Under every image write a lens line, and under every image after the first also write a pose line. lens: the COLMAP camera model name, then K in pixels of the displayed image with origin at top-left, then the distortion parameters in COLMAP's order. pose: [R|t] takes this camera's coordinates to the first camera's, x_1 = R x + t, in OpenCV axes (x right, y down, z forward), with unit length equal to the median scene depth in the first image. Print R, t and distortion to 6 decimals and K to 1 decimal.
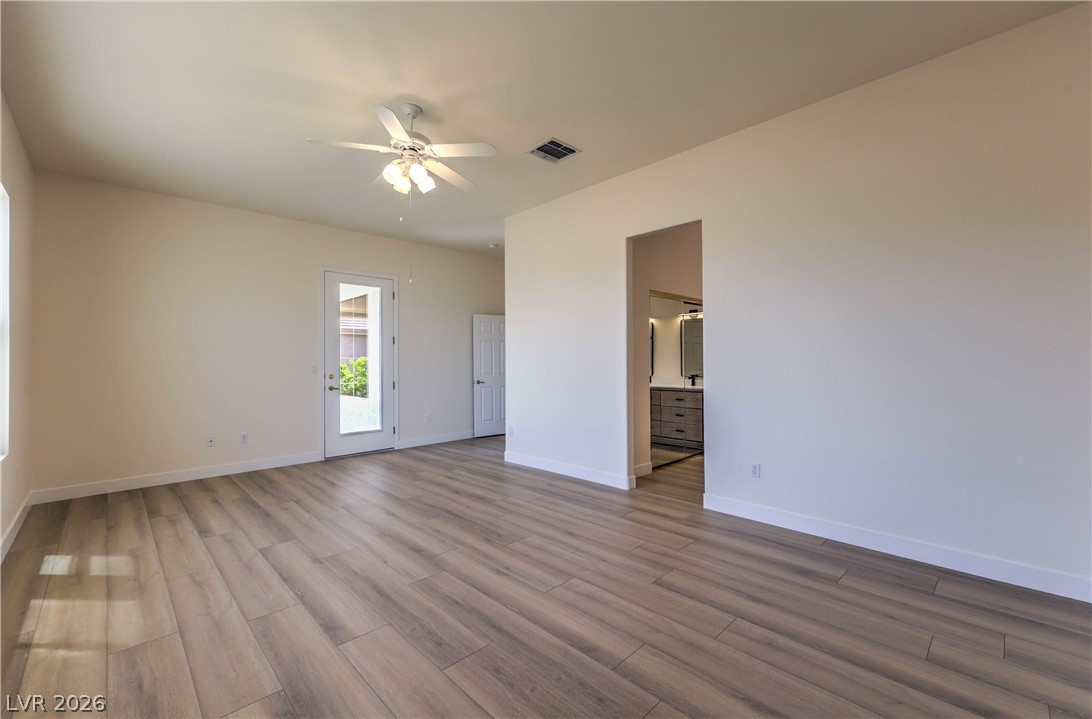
lens RADIAL K [[444.8, 0, 547.9], [0, 444.8, 357.7], [0, 0, 1]] dist [0.004721, 0.001898]
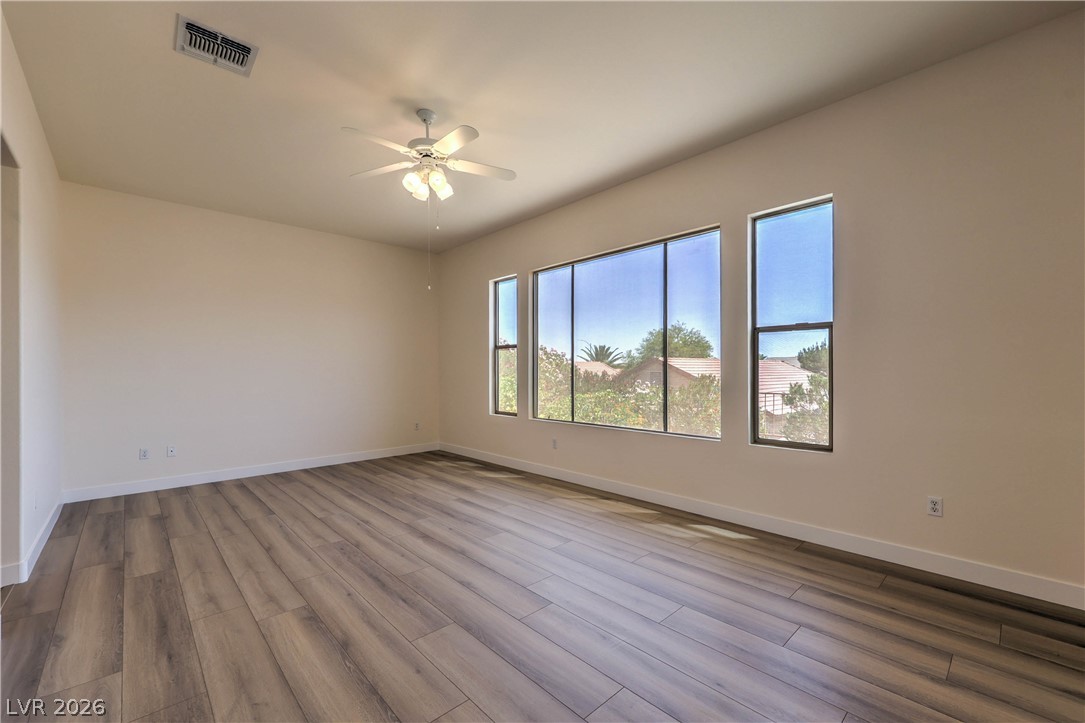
lens RADIAL K [[441.9, 0, 540.0], [0, 441.9, 364.6], [0, 0, 1]] dist [0.004721, 0.001898]
pose [[-0.999612, 0.018611, 0.020701, -0.605360], [0.018175, 0.999613, -0.021062, 0.025187], [-0.021085, -0.020678, -0.999564, 2.092809]]
